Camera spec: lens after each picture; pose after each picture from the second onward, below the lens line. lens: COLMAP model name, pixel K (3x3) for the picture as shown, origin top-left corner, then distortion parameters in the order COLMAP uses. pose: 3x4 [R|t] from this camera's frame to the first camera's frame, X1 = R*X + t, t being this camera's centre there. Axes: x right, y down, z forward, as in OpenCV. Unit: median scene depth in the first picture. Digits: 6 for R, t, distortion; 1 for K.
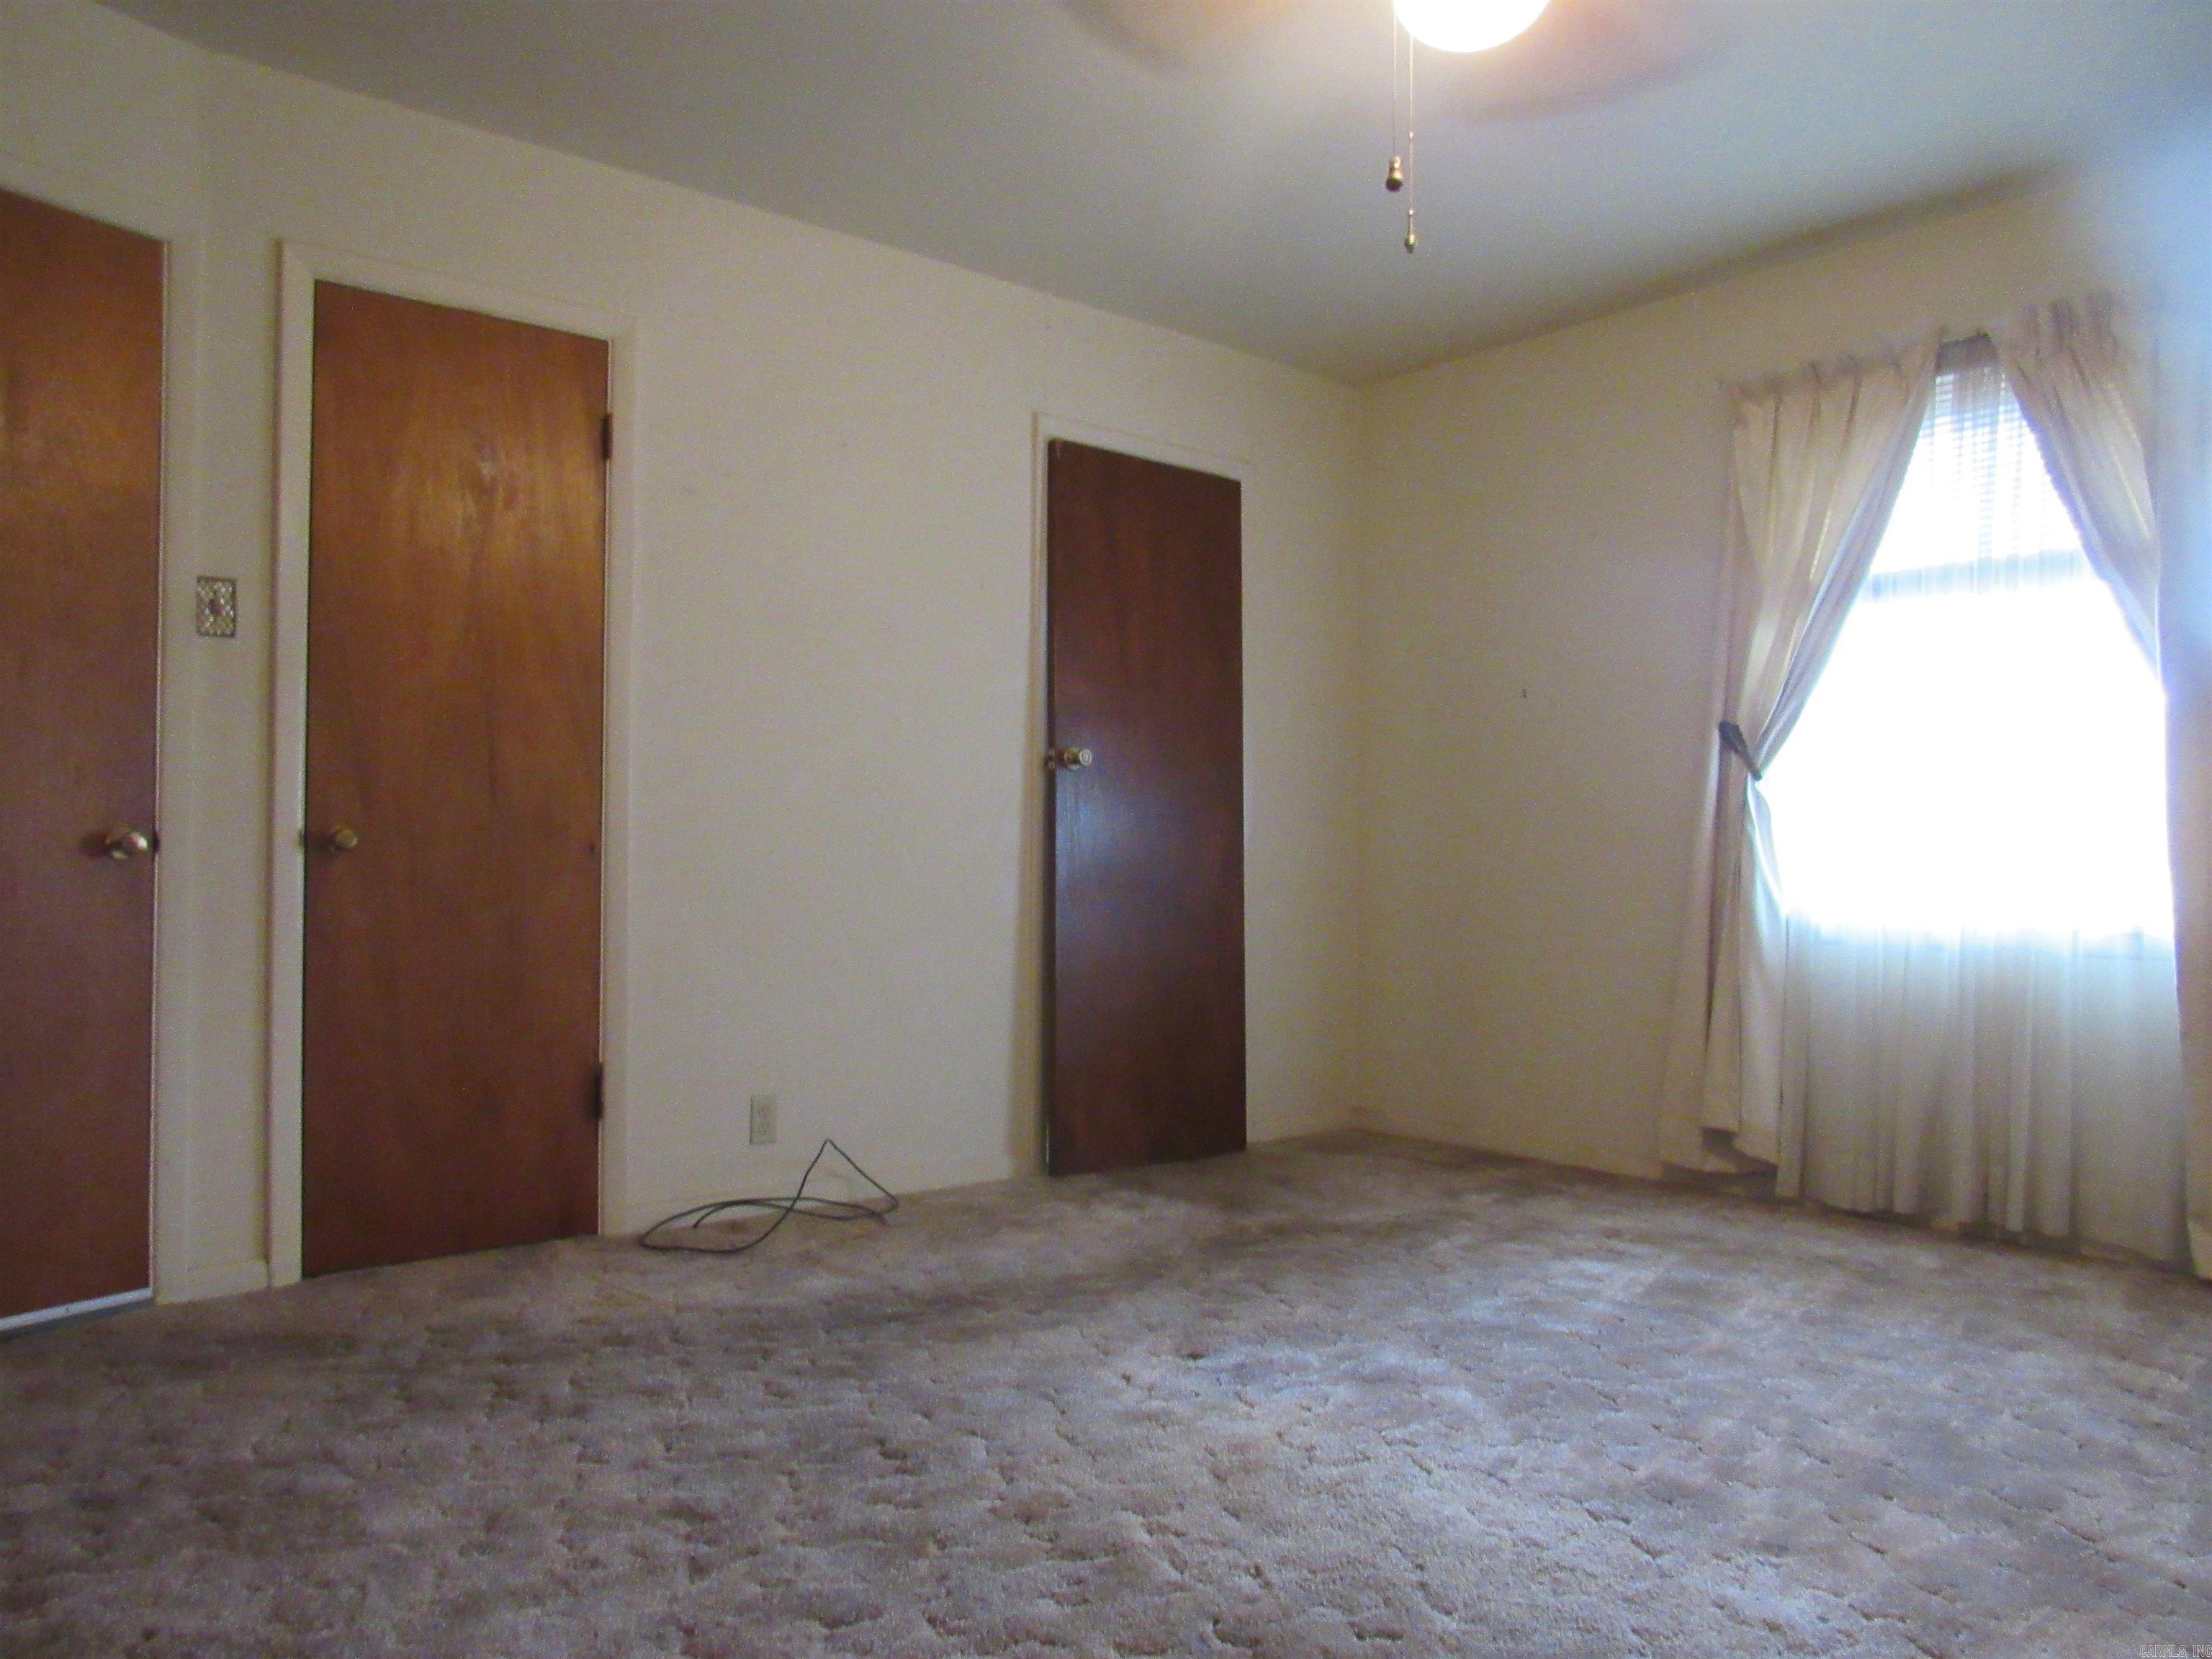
lens RADIAL K [[1588.6, 0, 1106.0], [0, 1588.6, 829.5], [0, 0, 1]] dist [-0.023151, 0.003193]
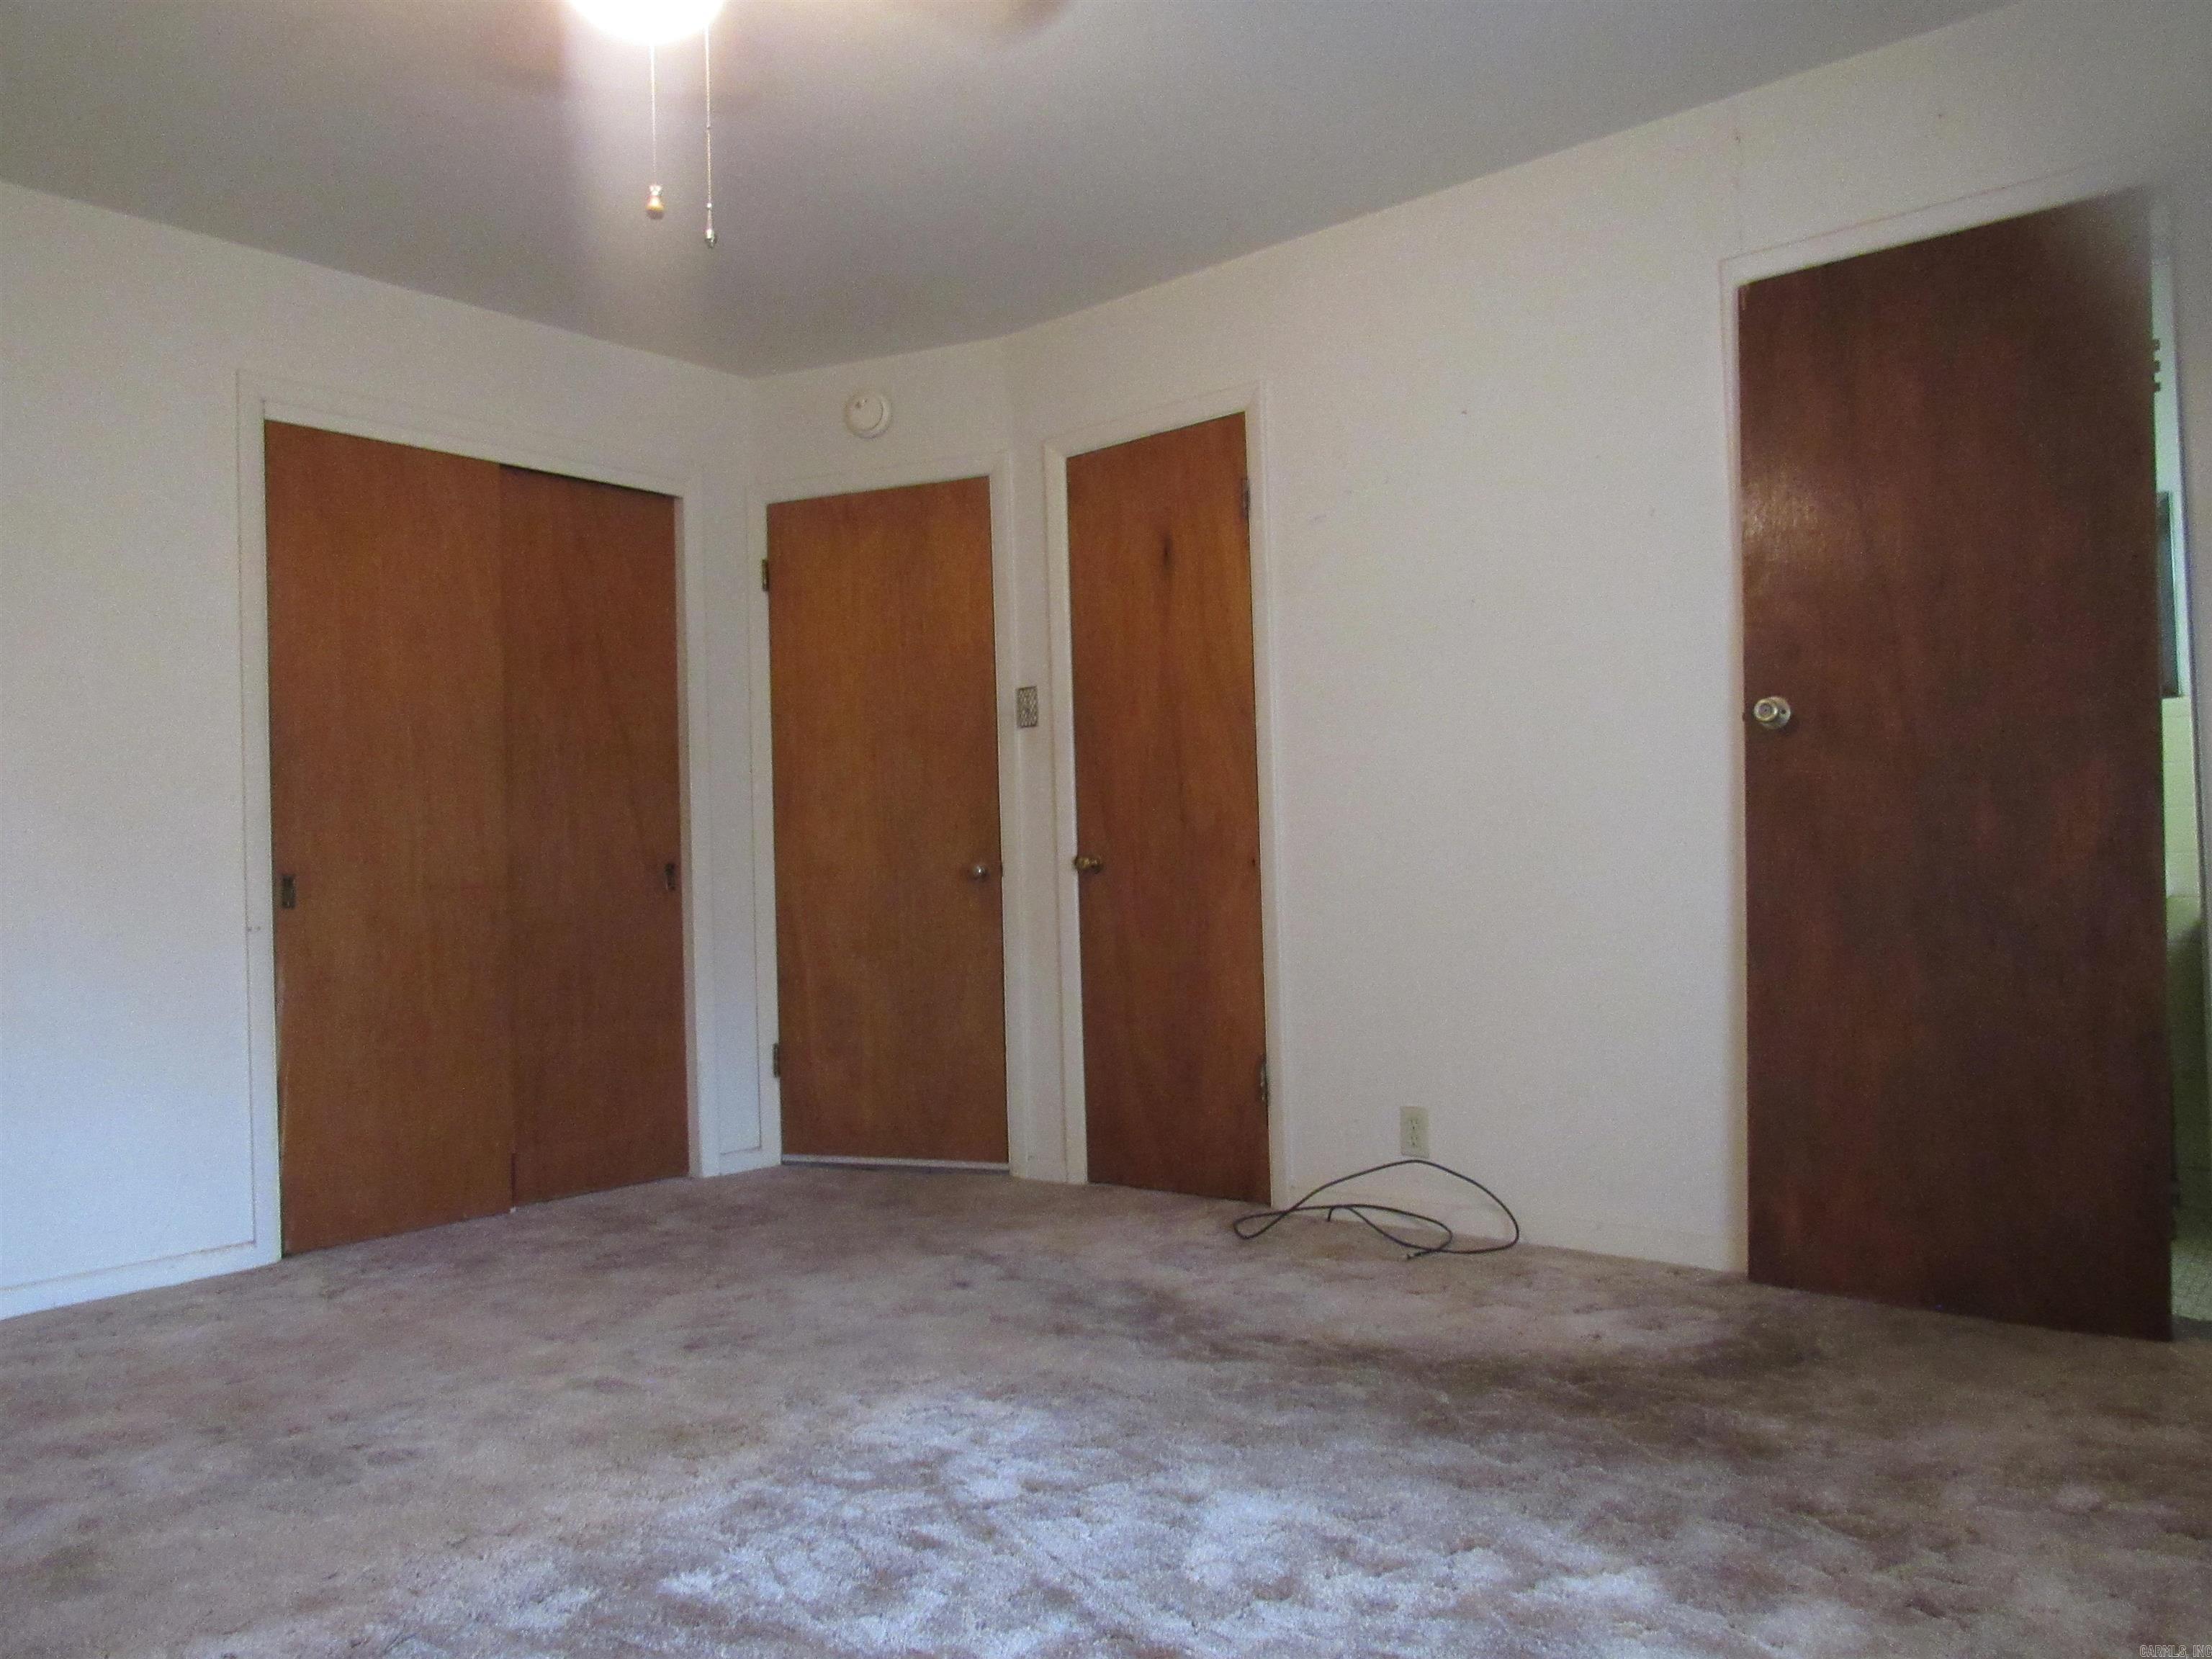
lens RADIAL K [[1588.6, 0, 1106.0], [0, 1588.6, 829.5], [0, 0, 1]] dist [-0.023151, 0.003193]
pose [[0.170242, -0.040122, -0.984585, 0.871626], [0.048491, 0.998301, -0.032297, 0.022533], [0.984208, -0.042245, 0.171898, 0.788814]]
